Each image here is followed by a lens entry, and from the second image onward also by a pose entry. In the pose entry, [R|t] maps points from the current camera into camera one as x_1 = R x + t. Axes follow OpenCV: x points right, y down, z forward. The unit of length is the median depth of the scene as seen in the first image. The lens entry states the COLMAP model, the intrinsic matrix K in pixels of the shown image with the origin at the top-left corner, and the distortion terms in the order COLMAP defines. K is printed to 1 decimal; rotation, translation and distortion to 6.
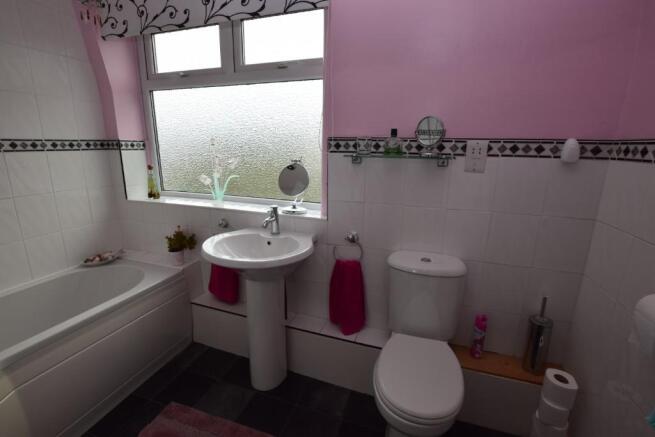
lens RADIAL K [[306.6, 0, 325.6], [0, 306.6, 215.7], [0, 0, 1]] dist [-0.017782, -0.000059]
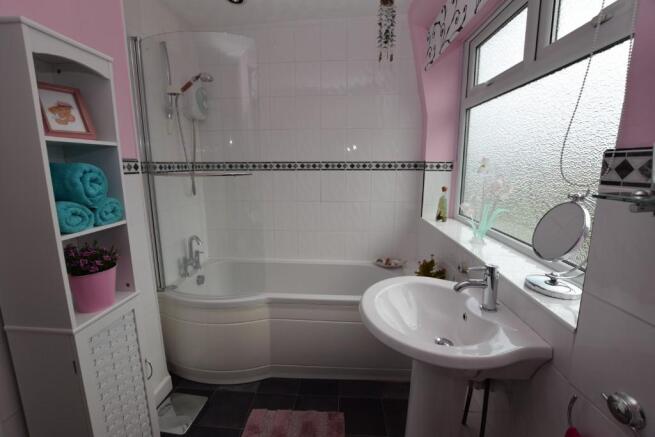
lens RADIAL K [[293.3, 0, 326.4], [0, 293.3, 218.7], [0, 0, 1]] dist [-0.018177, 0.000342]
pose [[0.256817, 0.168961, -0.951576, 0.247250], [-0.216431, 0.969648, 0.113758, -0.101254], [0.941914, 0.176736, 0.285590, 0.439057]]
